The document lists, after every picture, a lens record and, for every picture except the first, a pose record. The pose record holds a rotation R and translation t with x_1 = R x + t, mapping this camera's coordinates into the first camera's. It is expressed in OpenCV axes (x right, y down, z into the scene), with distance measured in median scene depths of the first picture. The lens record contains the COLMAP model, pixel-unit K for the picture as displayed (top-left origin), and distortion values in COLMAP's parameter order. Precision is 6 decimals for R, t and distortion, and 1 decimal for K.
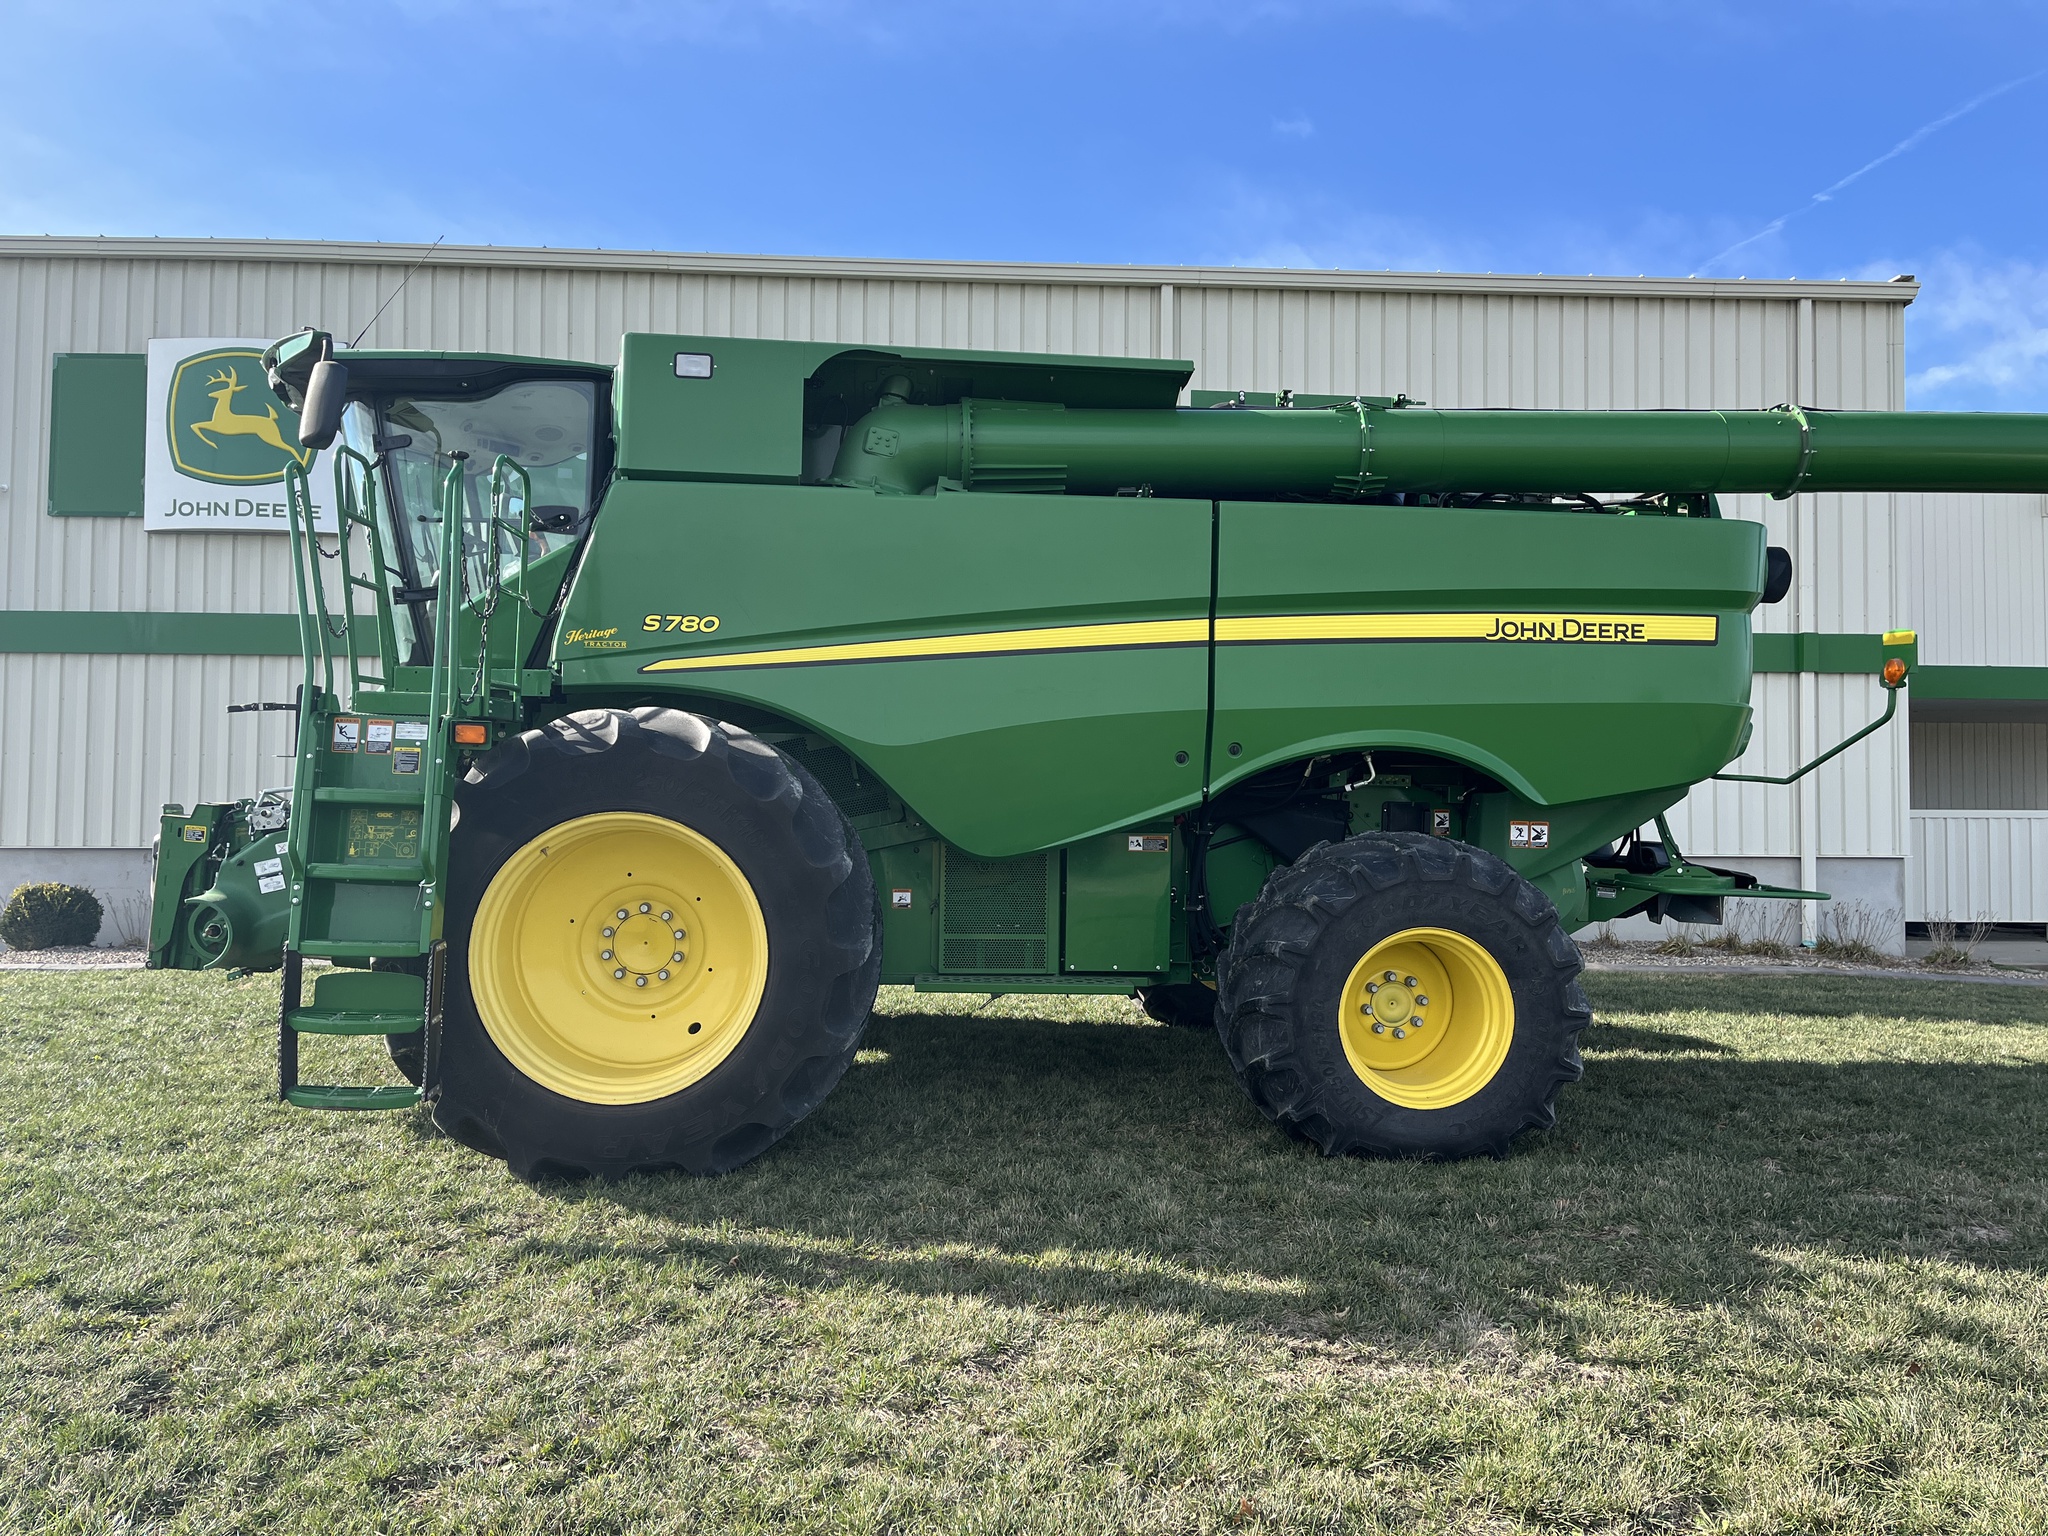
lens RADIAL K [[1594.0, 0, 1024.0], [0, 1594.0, 768.0], [0, 0, 1]] dist [-0.003205, 0.005620]
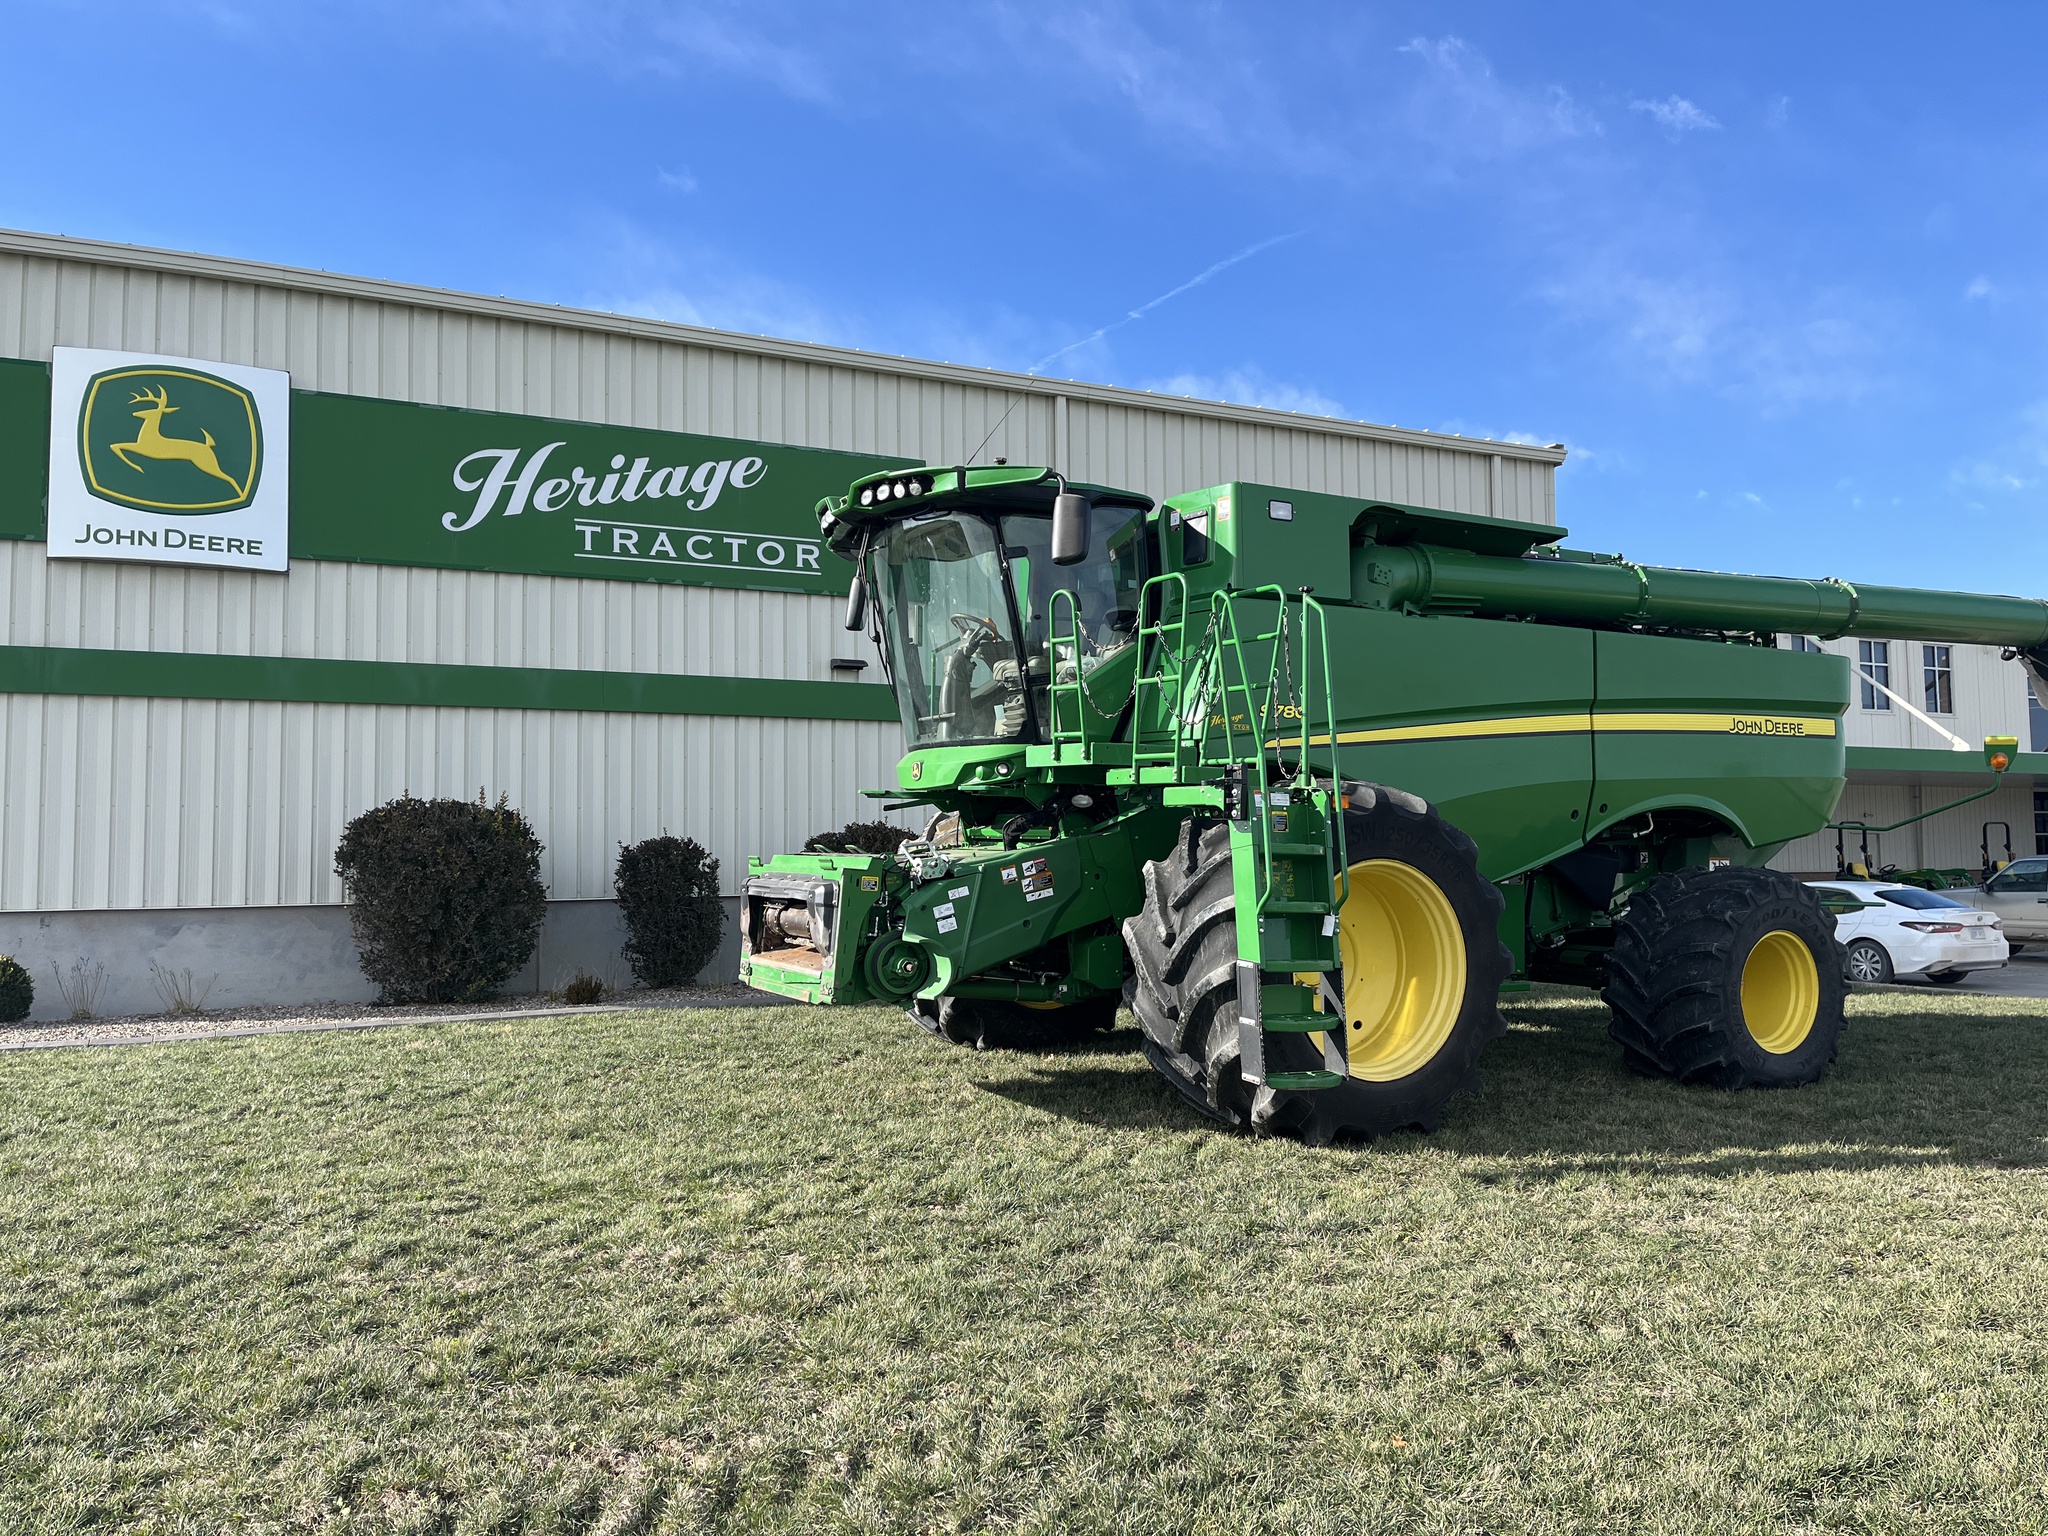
lens RADIAL K [[1532.2, 0, 1027.8], [0, 1532.2, 790.3], [0, 0, 1]] dist [0.080319, -0.104207]
pose [[0.924524, 0.003386, 0.381110, -0.404035], [0.001176, 0.999930, -0.011737, -0.005965], [-0.381123, 0.011299, 0.924455, -0.028057]]
